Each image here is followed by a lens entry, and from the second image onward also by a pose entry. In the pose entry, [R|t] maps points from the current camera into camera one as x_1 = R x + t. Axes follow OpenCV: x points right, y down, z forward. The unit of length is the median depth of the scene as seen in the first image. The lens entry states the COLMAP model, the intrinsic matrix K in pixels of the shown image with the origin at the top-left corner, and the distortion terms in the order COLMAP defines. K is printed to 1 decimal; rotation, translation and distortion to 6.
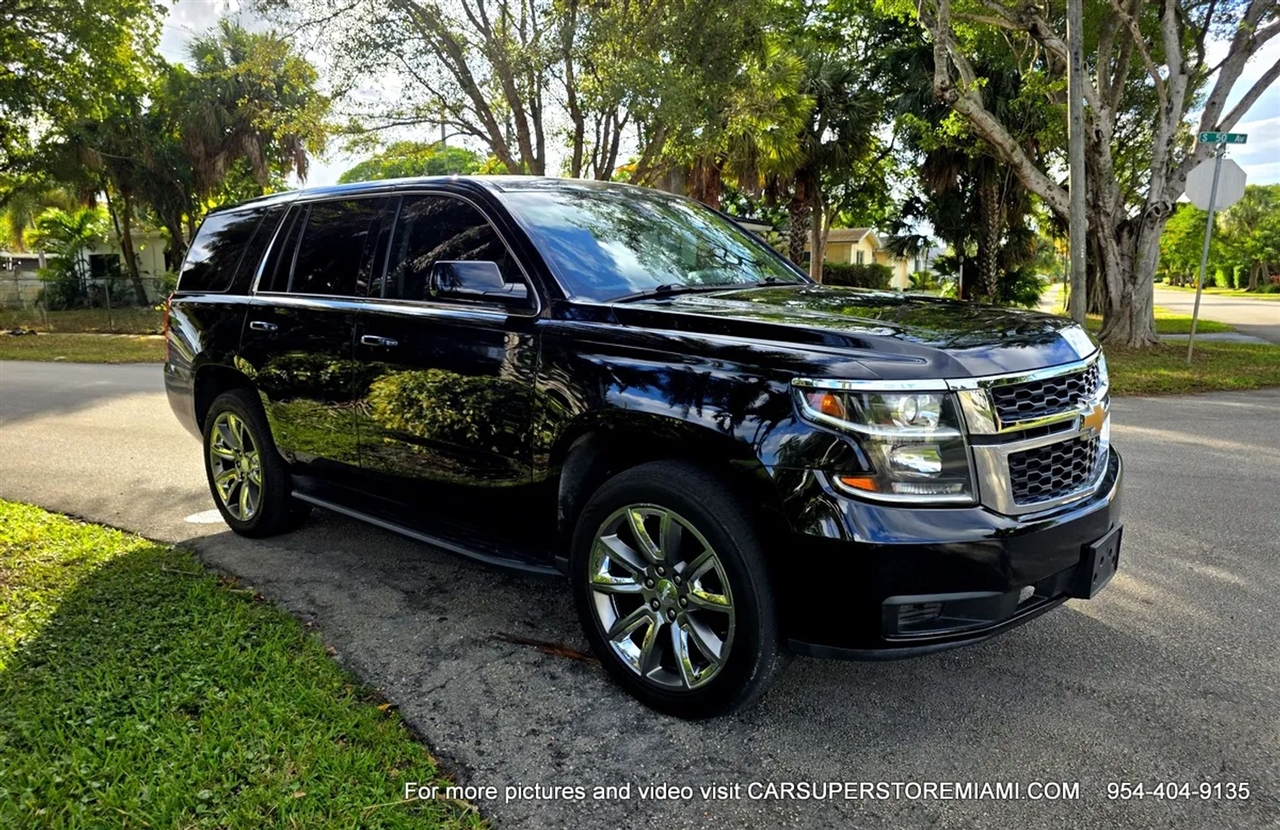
lens RADIAL K [[874.4, 0, 627.2], [0, 874.4, 396.0], [0, 0, 1]] dist [0.034765, -0.023844]
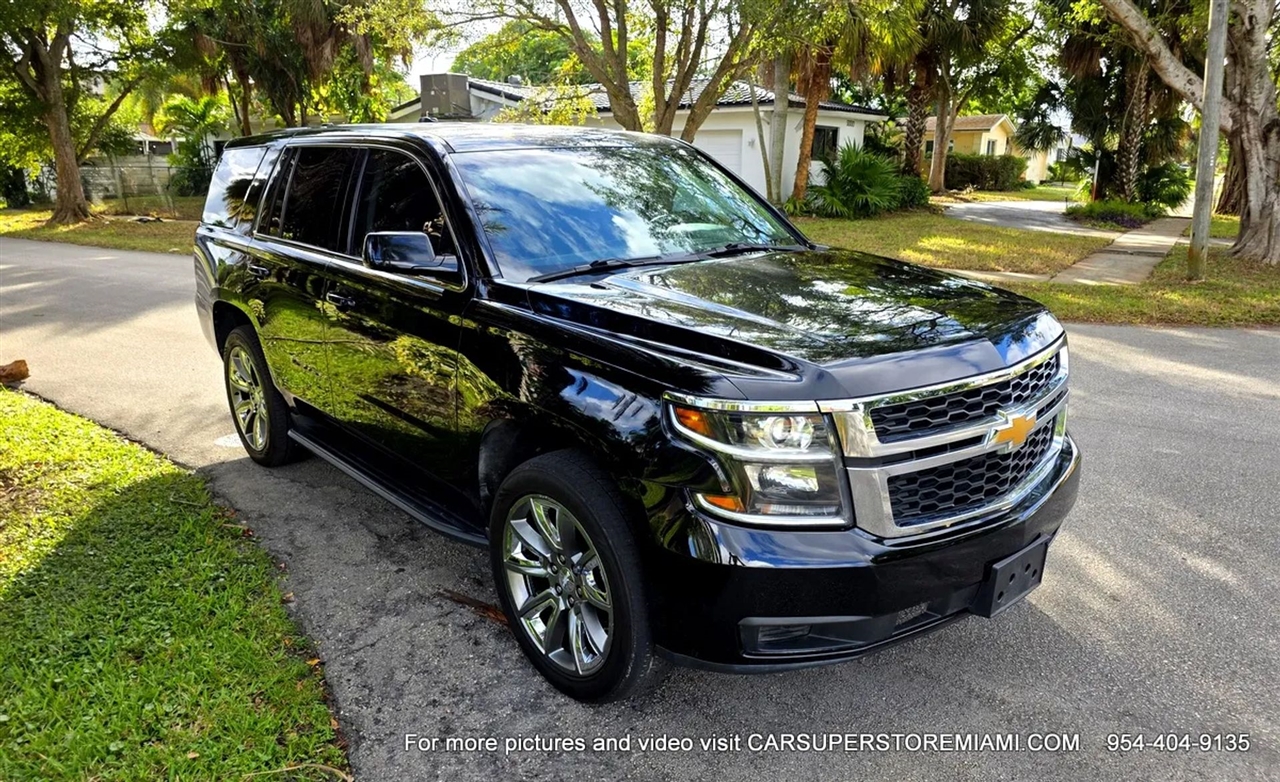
lens RADIAL K [[878.1, 0, 639.2], [0, 878.1, 388.2], [0, 0, 1]] dist [0.038076, -0.028756]
pose [[0.992254, 0.040025, -0.117601, 0.165270], [-0.025726, 0.992358, 0.120684, -0.084134], [0.121533, -0.116723, 0.985700, 0.020392]]
